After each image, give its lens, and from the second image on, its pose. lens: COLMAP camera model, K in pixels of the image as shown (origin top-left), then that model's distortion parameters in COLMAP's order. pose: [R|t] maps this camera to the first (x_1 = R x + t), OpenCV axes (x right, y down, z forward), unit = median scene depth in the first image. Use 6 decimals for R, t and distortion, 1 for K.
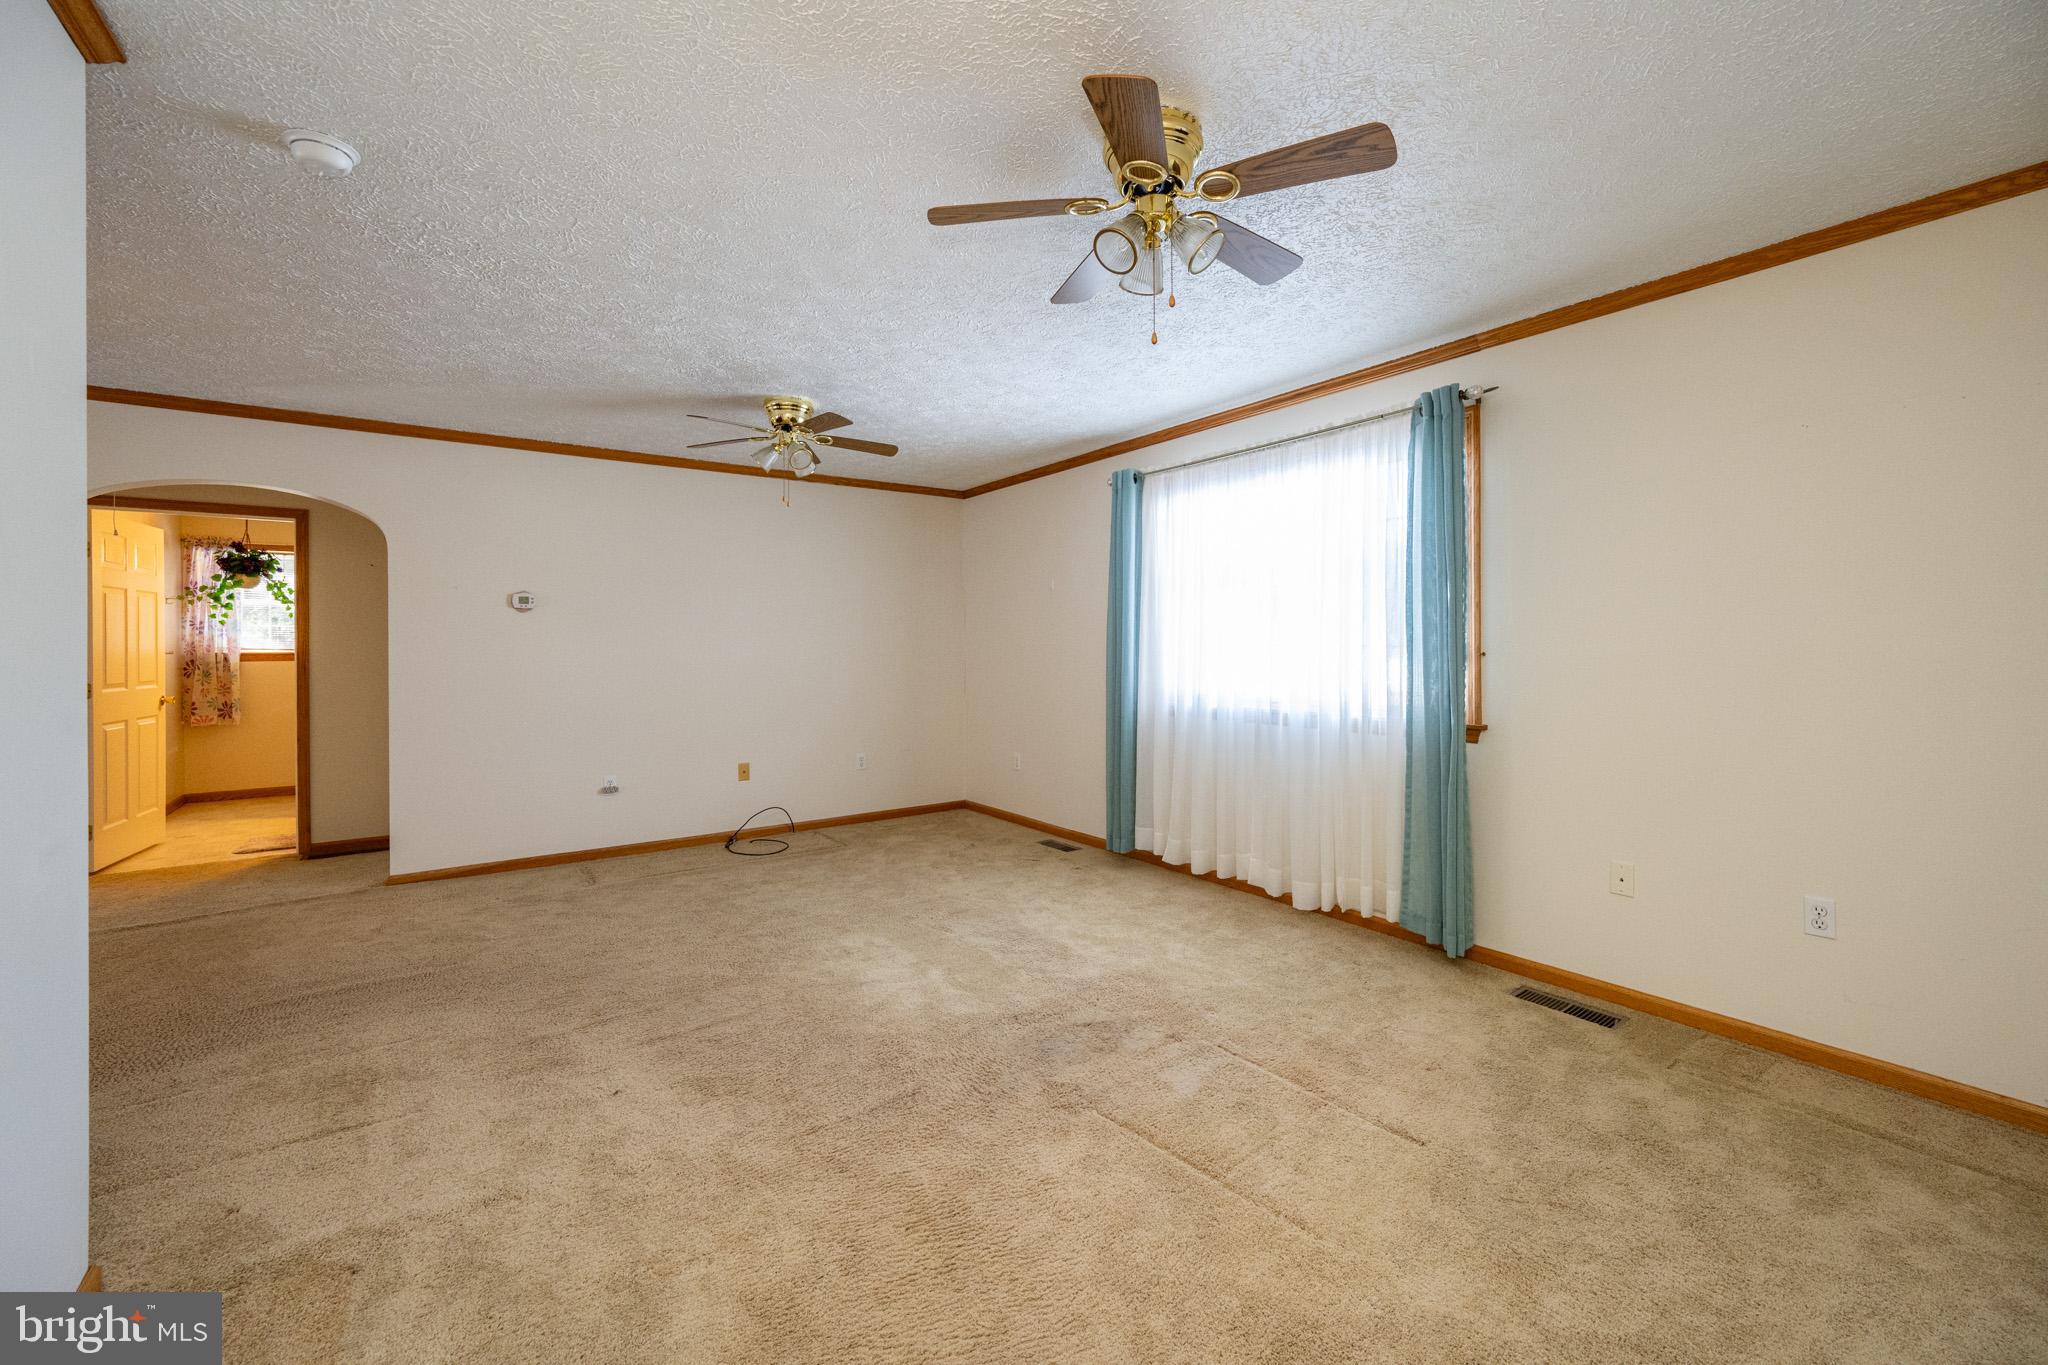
lens RADIAL K [[820.4, 0, 1000.2], [0, 820.4, 647.4], [0, 0, 1]] dist [0.003016, -0.000724]
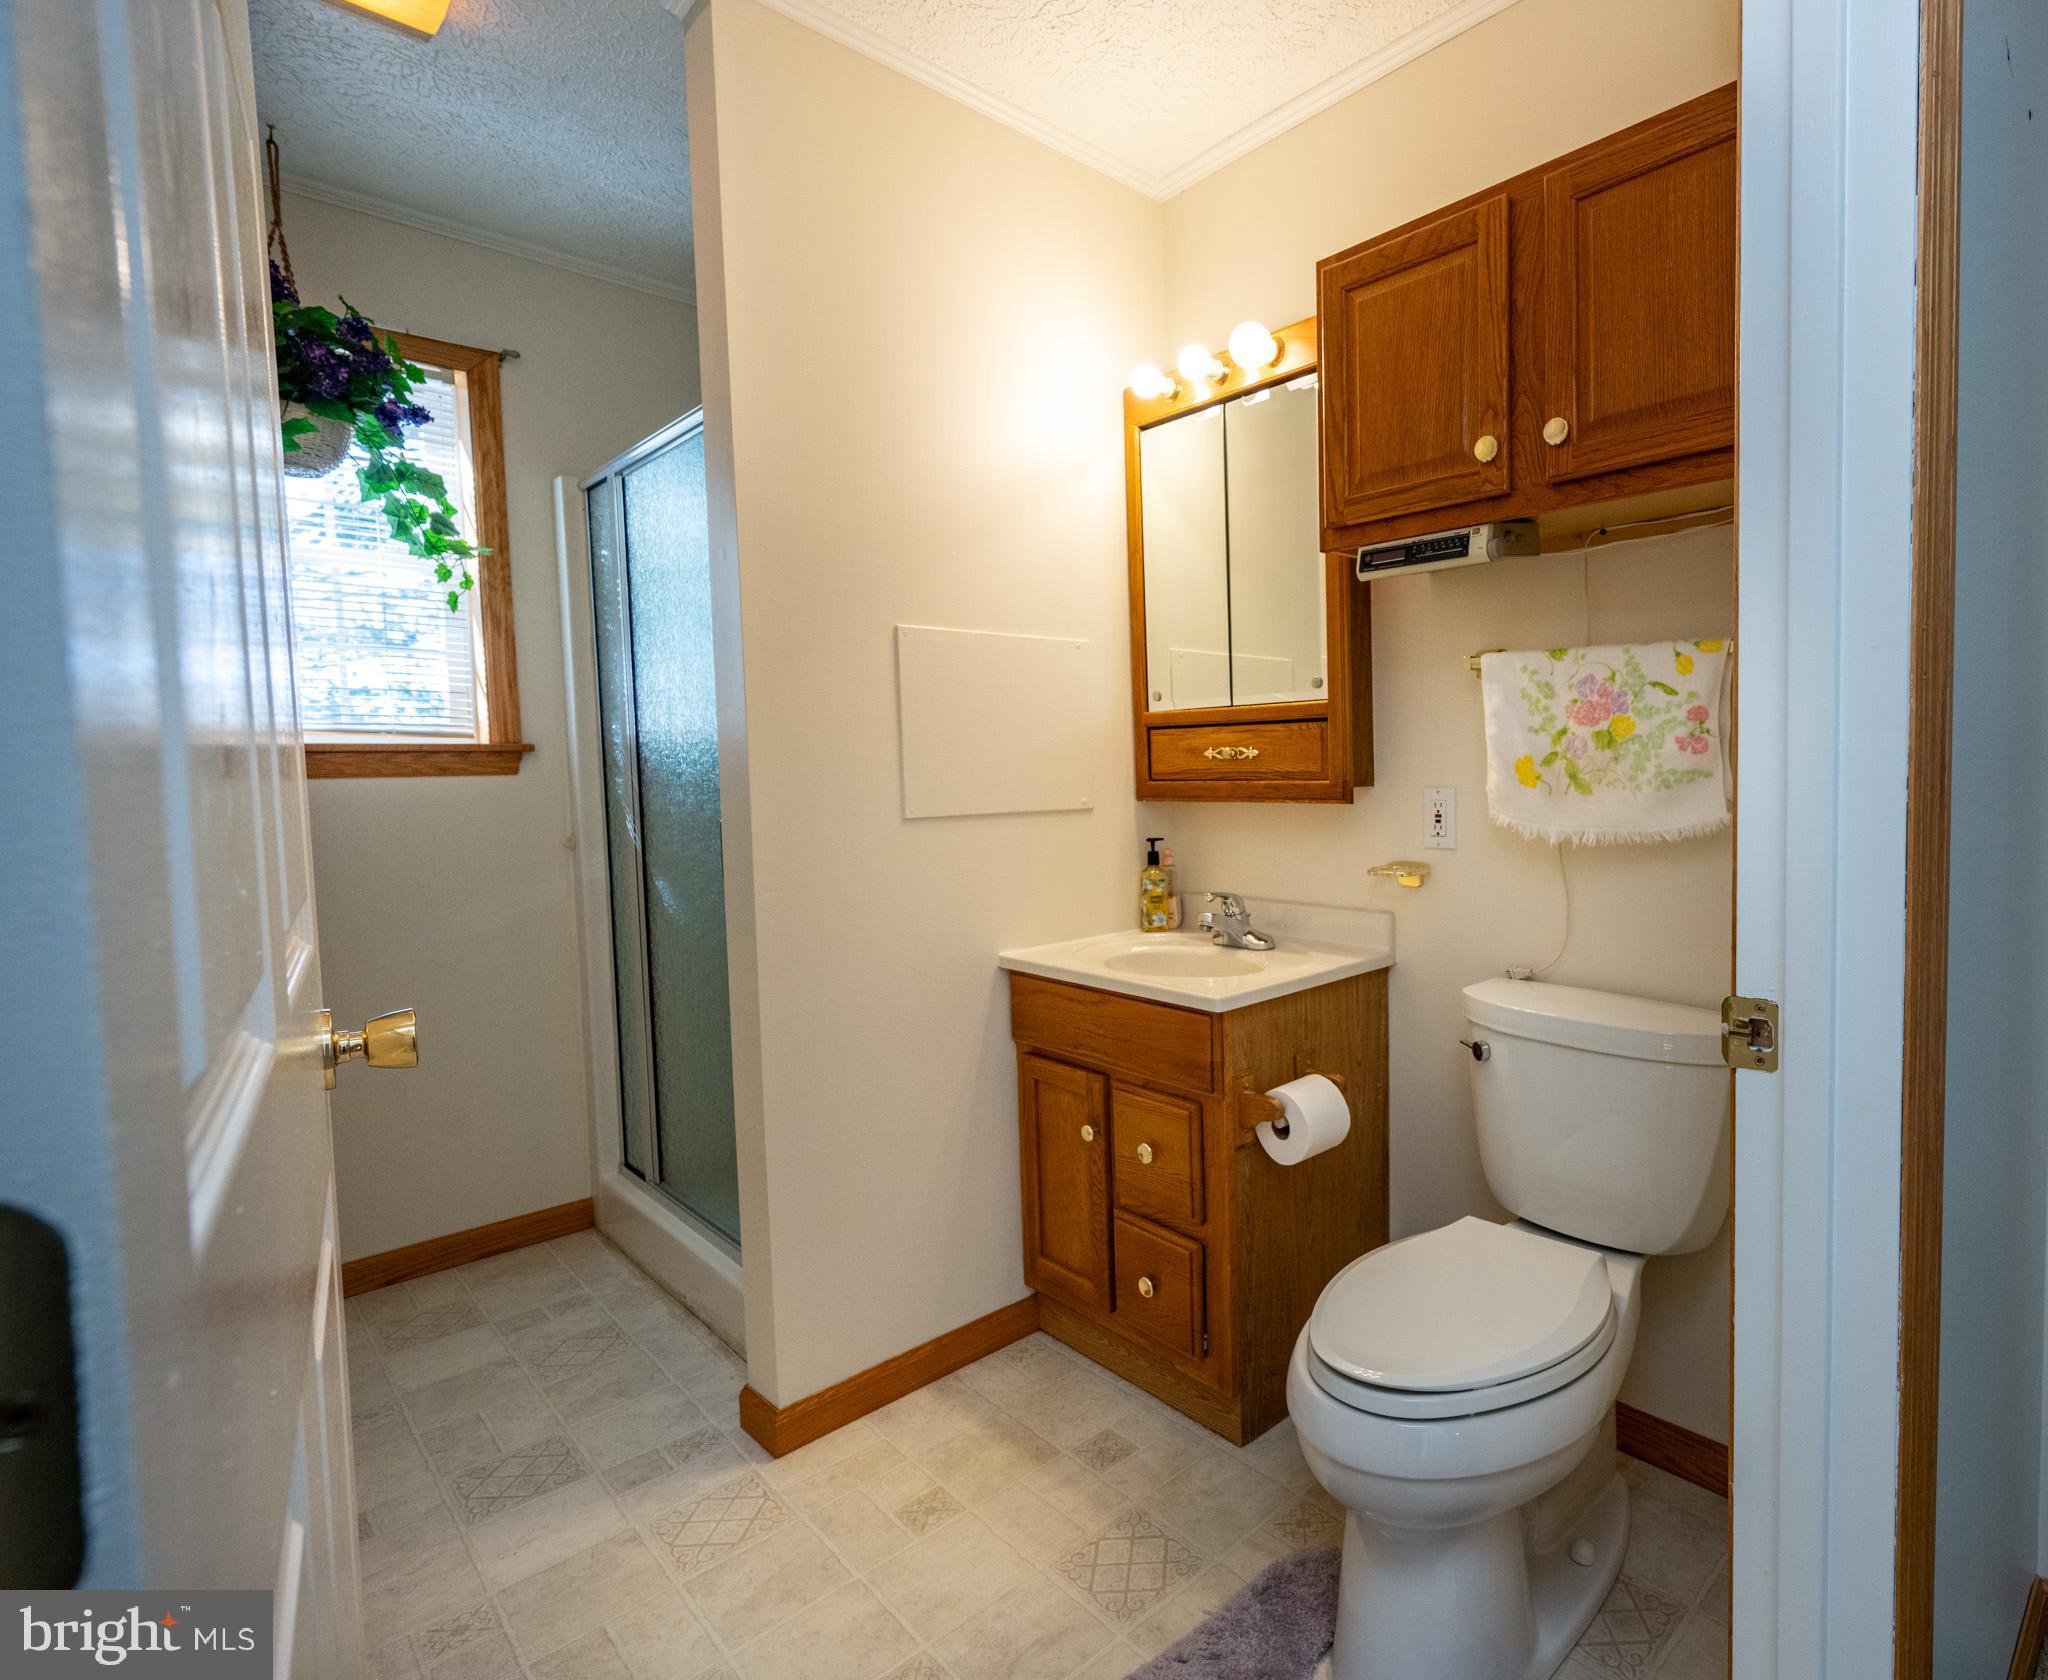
lens RADIAL K [[1067.1, 0, 1260.2], [0, 1067.1, 824.0], [0, 0, 1]] dist [0.004242, -0.000342]
pose [[0.980167, -0.025234, 0.196560, -0.712328], [0.014618, 0.998364, 0.055272, 0.018029], [-0.197633, -0.051302, 0.978933, 0.638676]]
